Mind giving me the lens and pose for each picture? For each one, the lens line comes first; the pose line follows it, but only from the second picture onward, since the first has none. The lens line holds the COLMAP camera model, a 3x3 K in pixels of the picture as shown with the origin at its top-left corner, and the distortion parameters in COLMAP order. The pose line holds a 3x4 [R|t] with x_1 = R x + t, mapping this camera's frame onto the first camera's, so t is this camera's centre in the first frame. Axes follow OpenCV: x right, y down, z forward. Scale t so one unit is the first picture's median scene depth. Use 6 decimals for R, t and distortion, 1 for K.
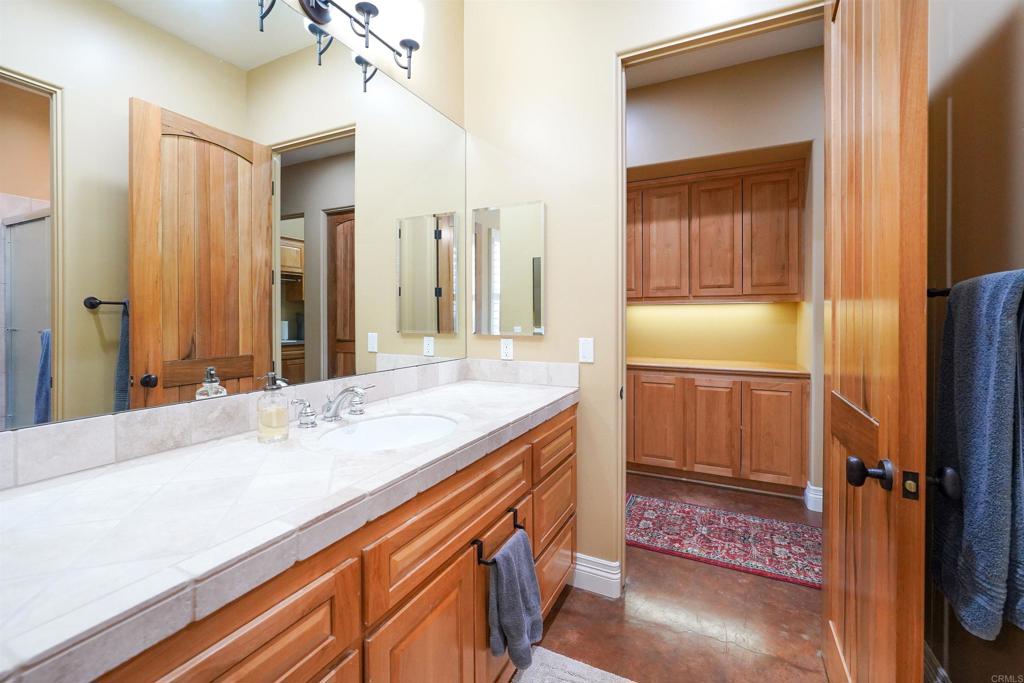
lens RADIAL K [[433.5, 0, 509.0], [0, 433.5, 316.2], [0, 0, 1]] dist [0.000046, 0.000012]
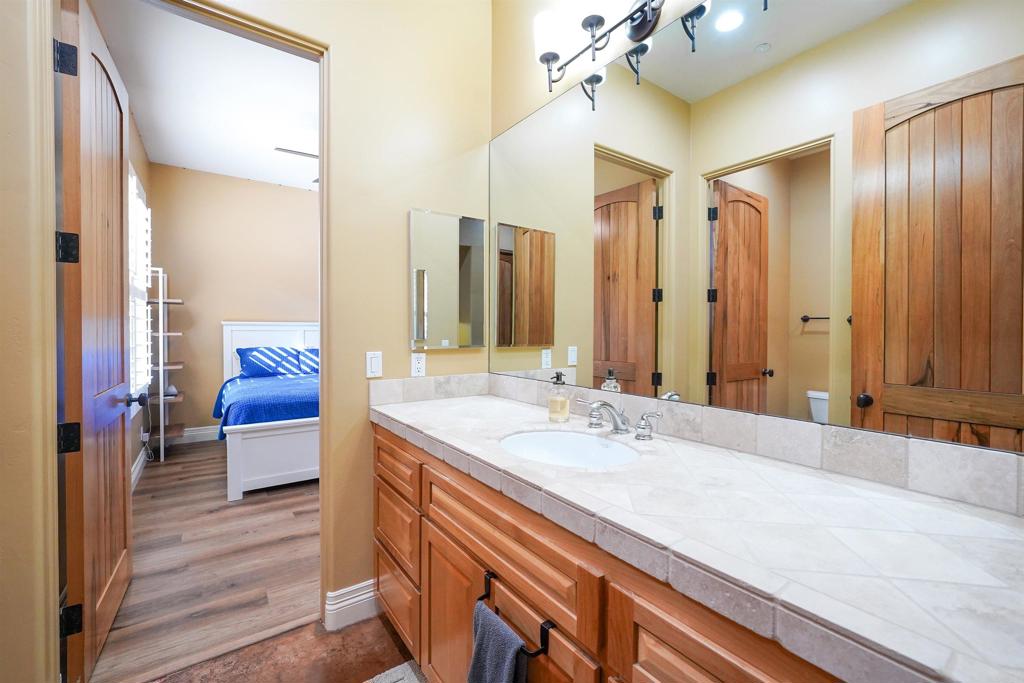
lens RADIAL K [[454.1, 0, 508.5], [0, 454.1, 331.6], [0, 0, 1]] dist [-0.024702, 0.000049]
pose [[-0.479381, 0.003139, -0.877602, 0.568132], [-0.010915, 0.999895, 0.009539, -0.004474], [0.877539, 0.014151, -0.479296, 1.131212]]
